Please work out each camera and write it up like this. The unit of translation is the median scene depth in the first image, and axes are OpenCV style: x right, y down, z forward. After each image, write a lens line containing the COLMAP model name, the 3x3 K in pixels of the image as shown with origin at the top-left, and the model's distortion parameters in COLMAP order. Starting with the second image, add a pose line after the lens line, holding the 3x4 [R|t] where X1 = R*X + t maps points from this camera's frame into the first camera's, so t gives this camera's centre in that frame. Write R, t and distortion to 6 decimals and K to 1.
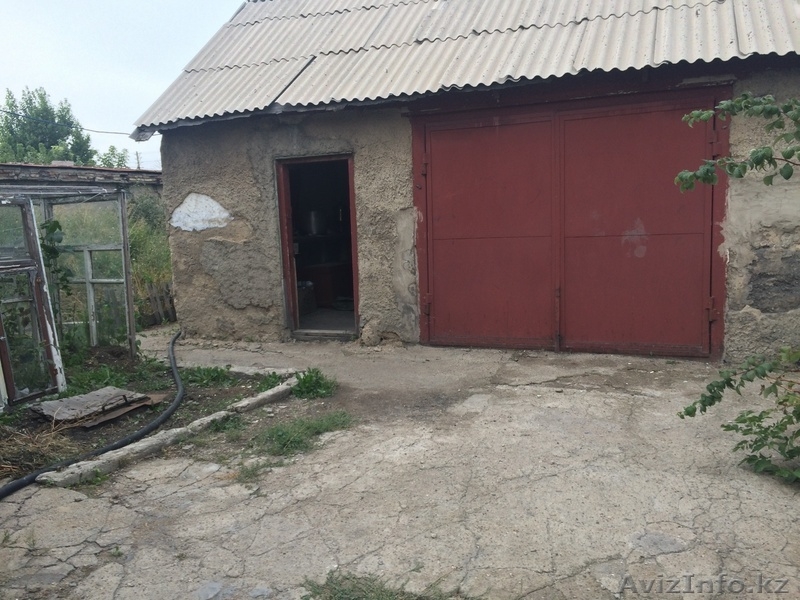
lens RADIAL K [[684.3, 0, 401.8], [0, 684.3, 299.9], [0, 0, 1]] dist [0.060946, -0.071440]
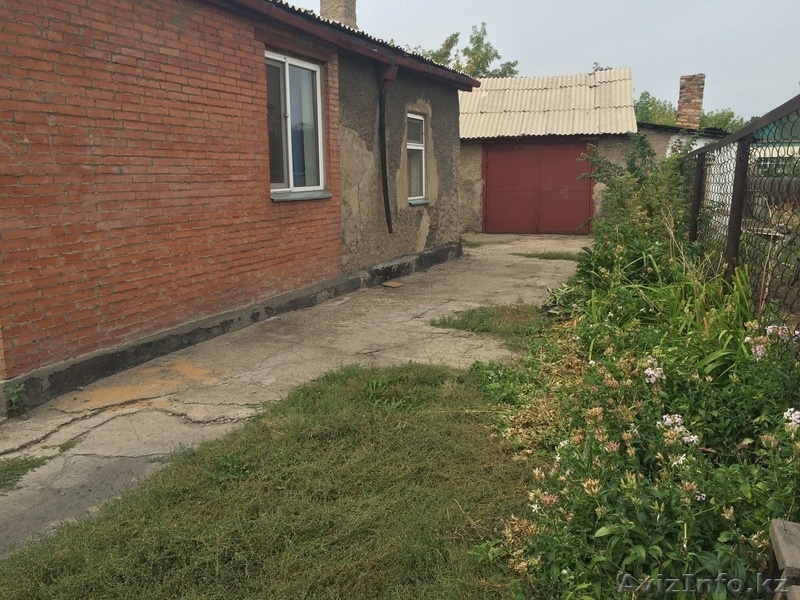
lens RADIAL K [[684.3, 0, 399.9], [0, 684.3, 298.2], [0, 0, 1]] dist [0.060946, -0.071440]
pose [[0.990331, -0.008092, 0.138490, -0.727279], [-0.002057, 0.997331, 0.072988, 0.139783], [-0.138711, -0.072567, 0.987671, -1.730549]]
